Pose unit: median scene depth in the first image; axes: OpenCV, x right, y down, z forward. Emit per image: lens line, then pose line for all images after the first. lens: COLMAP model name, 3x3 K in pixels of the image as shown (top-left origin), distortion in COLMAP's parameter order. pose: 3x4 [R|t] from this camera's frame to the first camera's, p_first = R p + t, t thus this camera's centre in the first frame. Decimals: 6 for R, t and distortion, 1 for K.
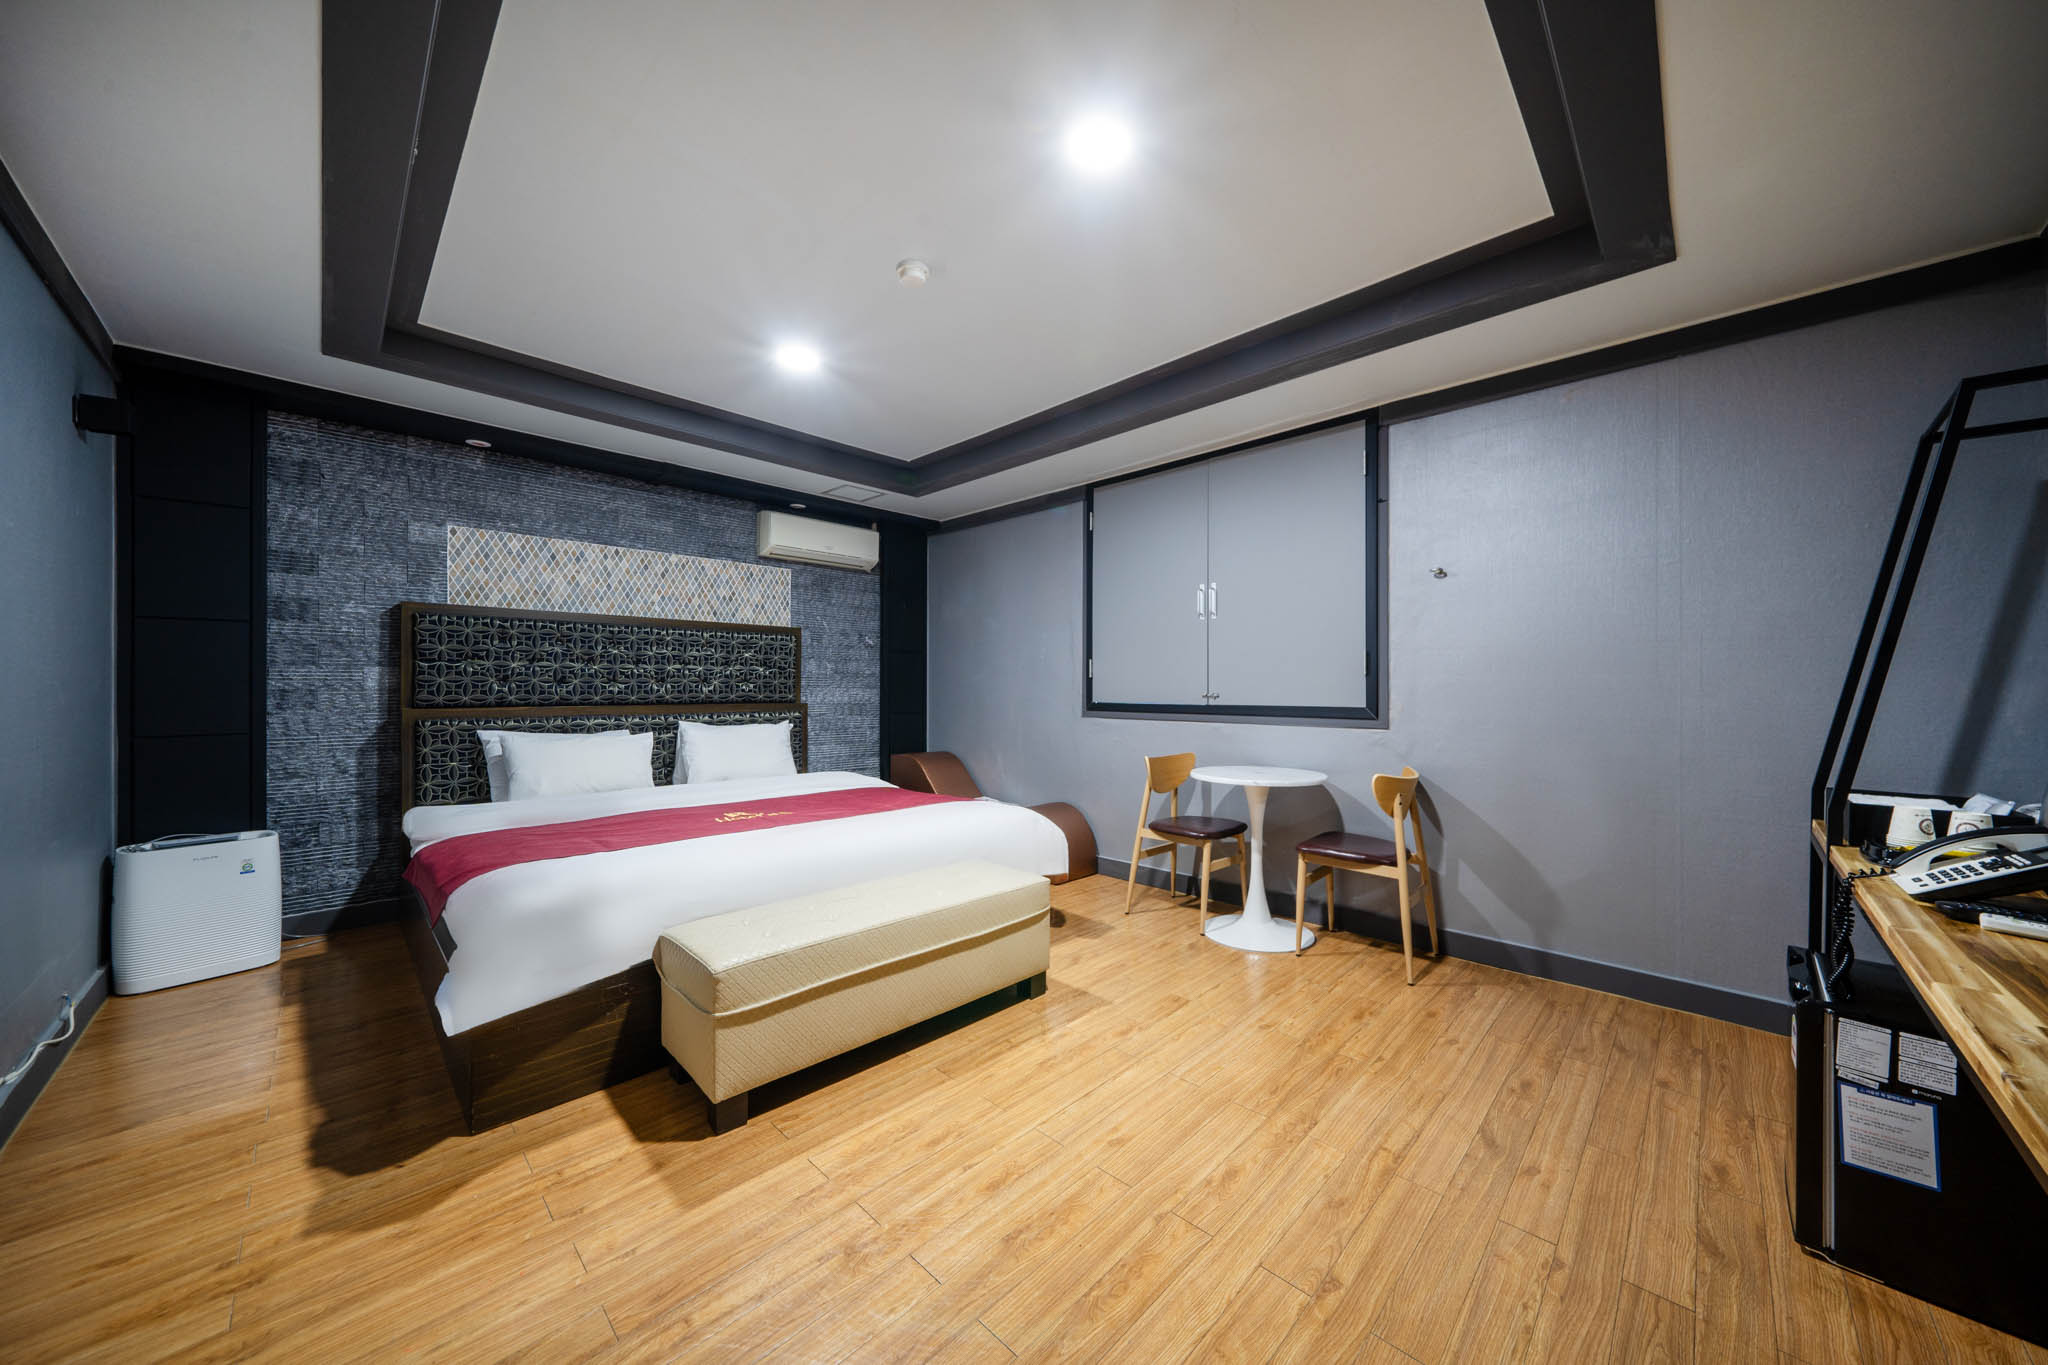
lens RADIAL K [[713.1, 0, 1031.9], [0, 713.1, 685.4], [0, 0, 1]] dist [-0.002118, 0.000024]
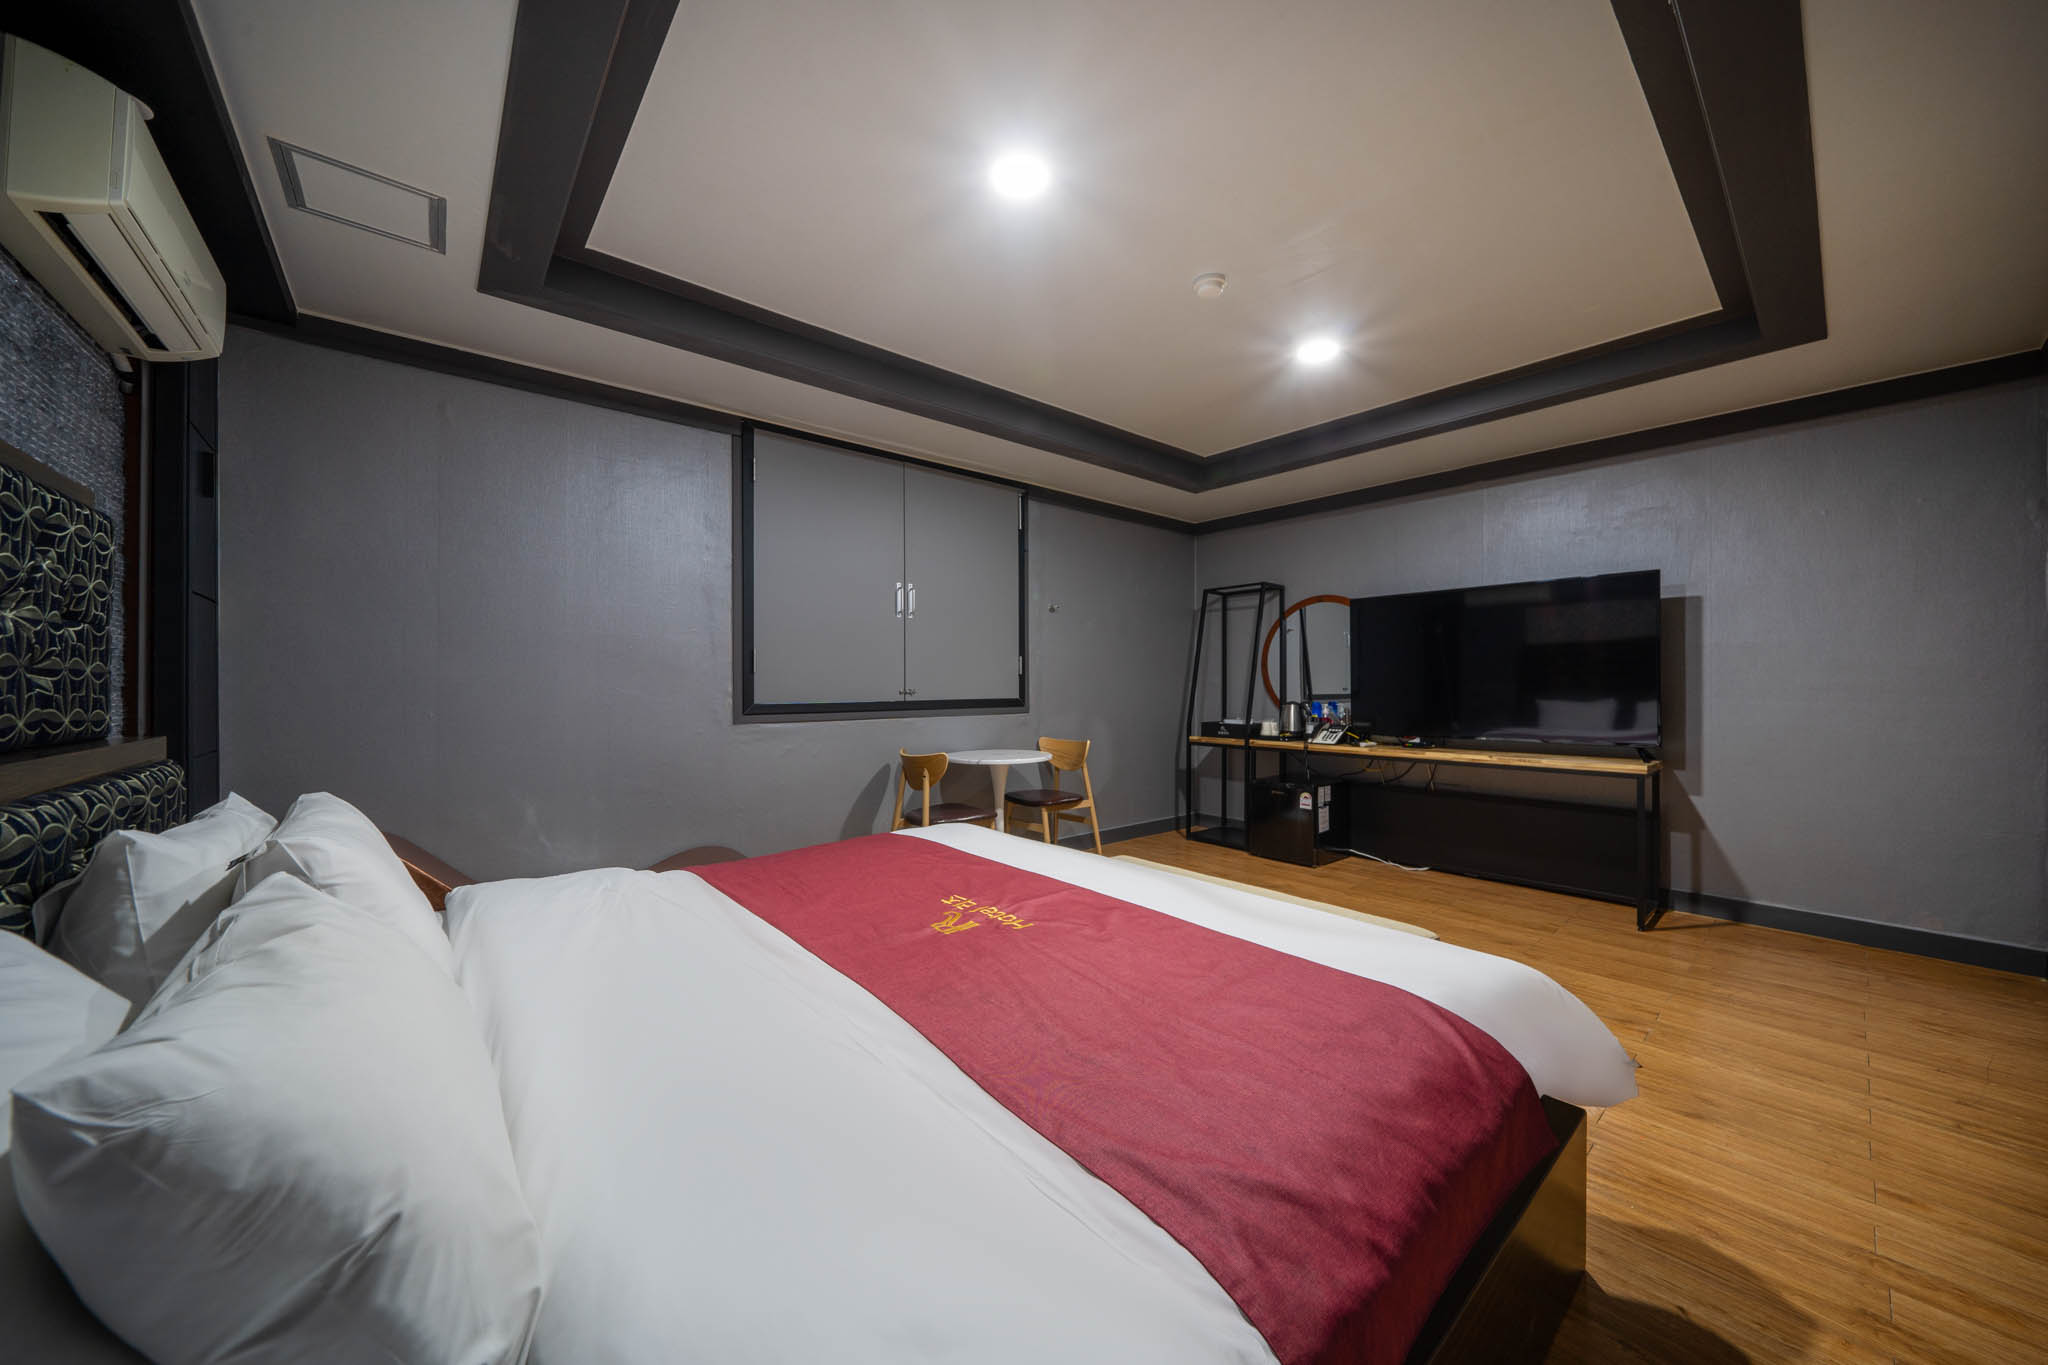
lens RADIAL K [[713.1, 0, 1031.9], [0, 713.1, 685.4], [0, 0, 1]] dist [-0.002118, 0.000024]
pose [[0.071919, -0.003351, 0.997405, -0.773044], [0.000717, 0.999994, 0.003308, 0.001557], [-0.997410, 0.000478, 0.071921, 0.747713]]
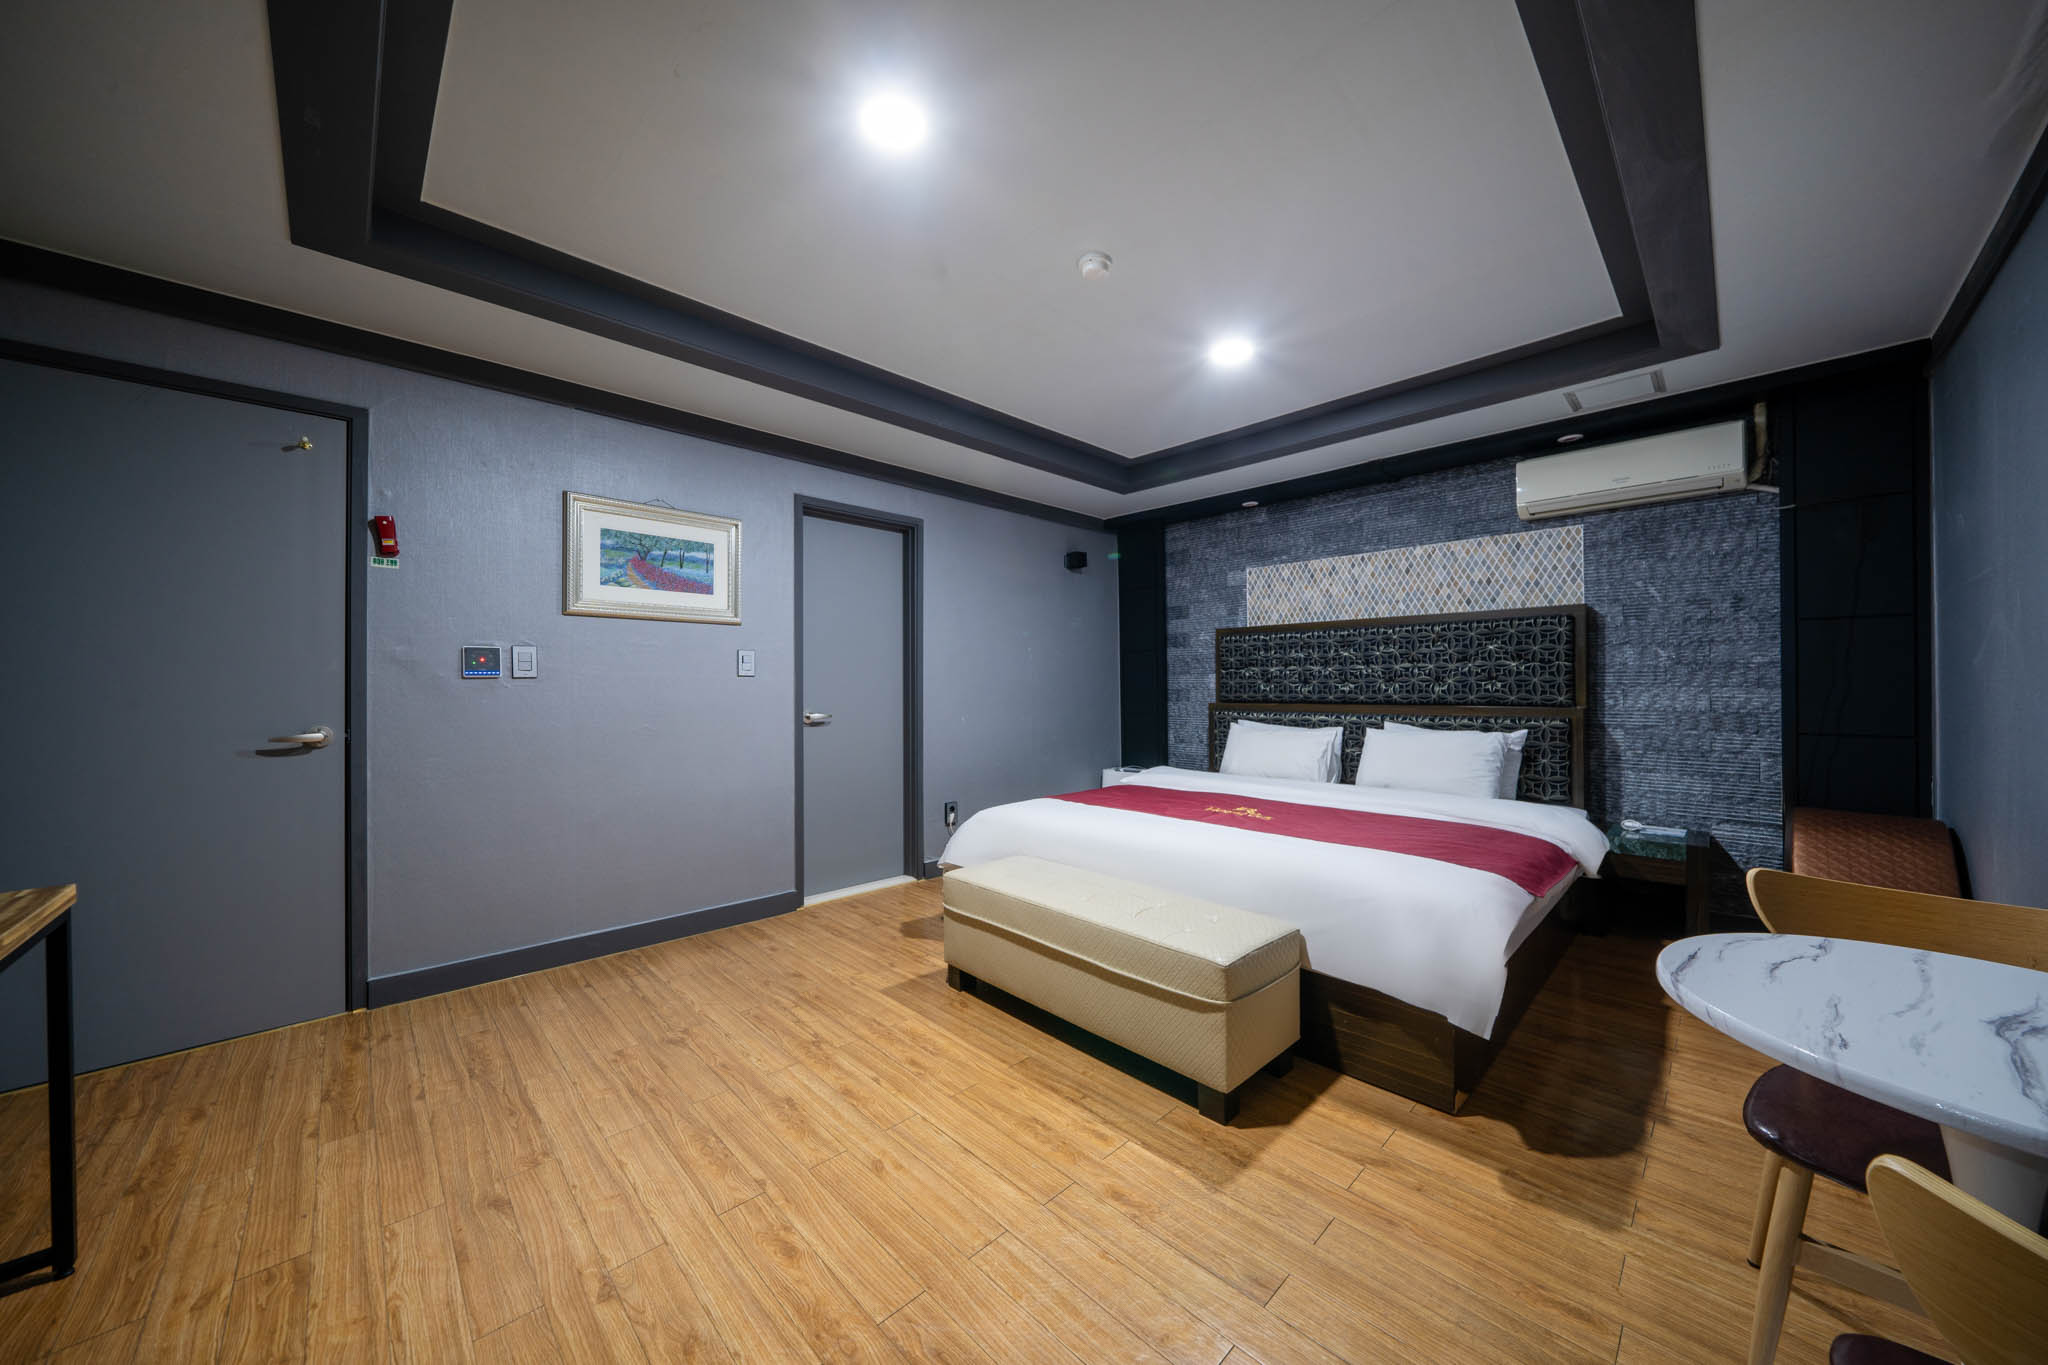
lens RADIAL K [[689.5, 0, 1024.0], [0, 689.5, 682.5], [0, 0, 1]] dist [-0.001570, -0.000054]
pose [[-0.023431, -0.008755, -0.999687, 0.494796], [0.006372, 0.999940, -0.008907, 0.001981], [0.999705, -0.006579, -0.023374, 0.580617]]
